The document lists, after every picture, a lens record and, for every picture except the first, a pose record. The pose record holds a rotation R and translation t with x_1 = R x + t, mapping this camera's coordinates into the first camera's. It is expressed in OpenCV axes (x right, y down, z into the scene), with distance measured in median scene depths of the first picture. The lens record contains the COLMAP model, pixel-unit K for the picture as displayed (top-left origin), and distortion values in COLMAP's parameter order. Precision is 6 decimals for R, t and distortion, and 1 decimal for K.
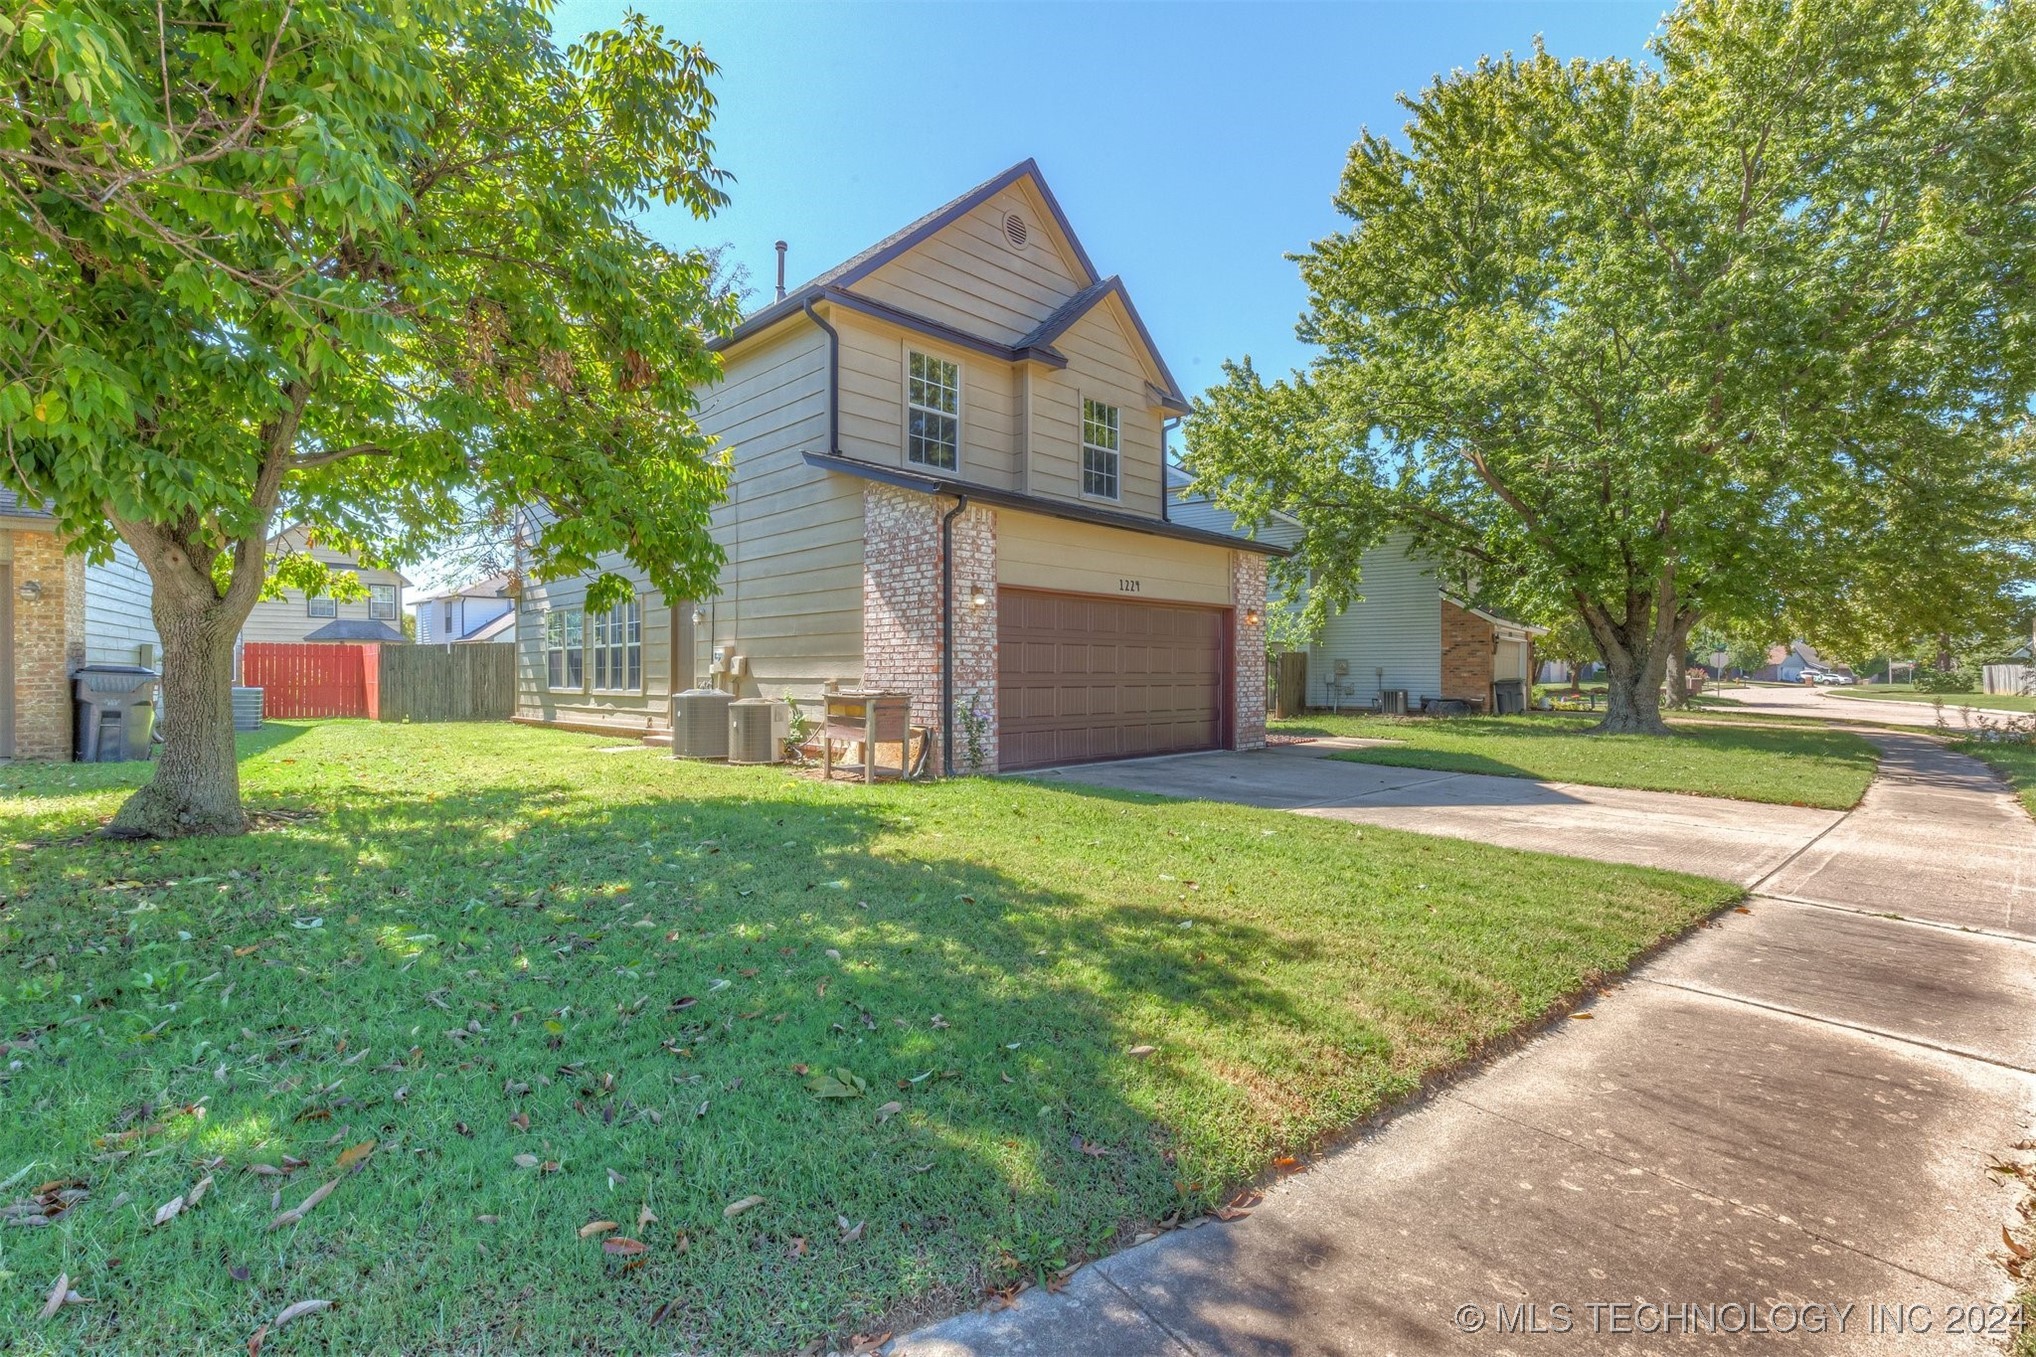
lens RADIAL K [[921.9, 0, 1012.4], [0, 921.9, 685.6], [0, 0, 1]] dist [0.005555, -0.000590]
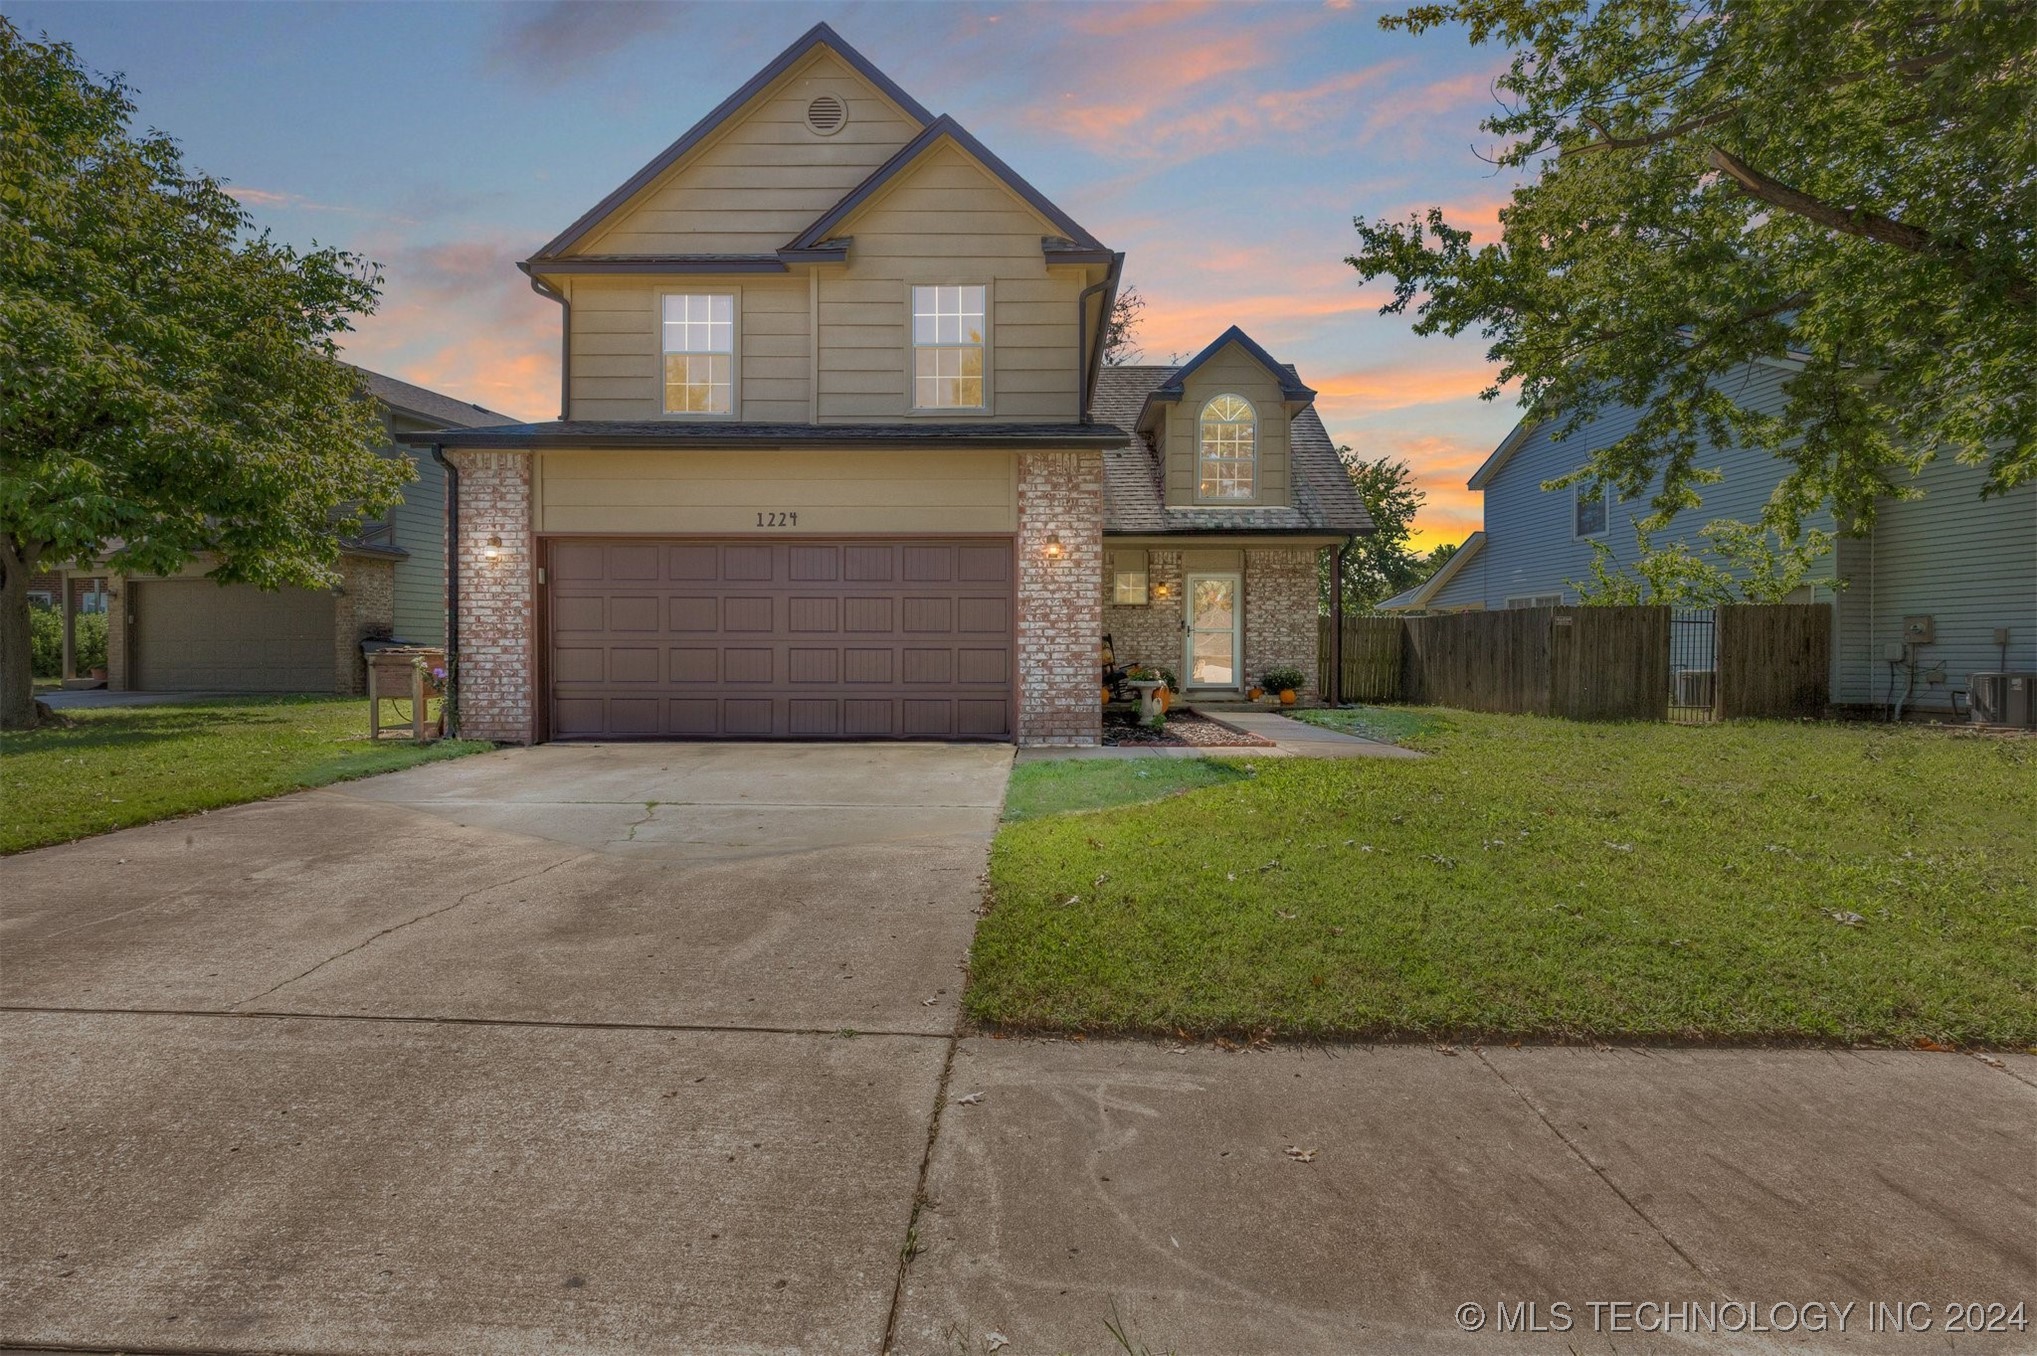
lens RADIAL K [[922.4, 0, 1008.9], [0, 922.4, 666.1], [0, 0, 1]] dist [0.005555, -0.000590]
pose [[0.704995, 0.008837, -0.709158, 0.962592], [-0.010903, 0.999939, 0.001622, 0.014697], [0.709129, 0.006589, 0.705048, 0.689694]]
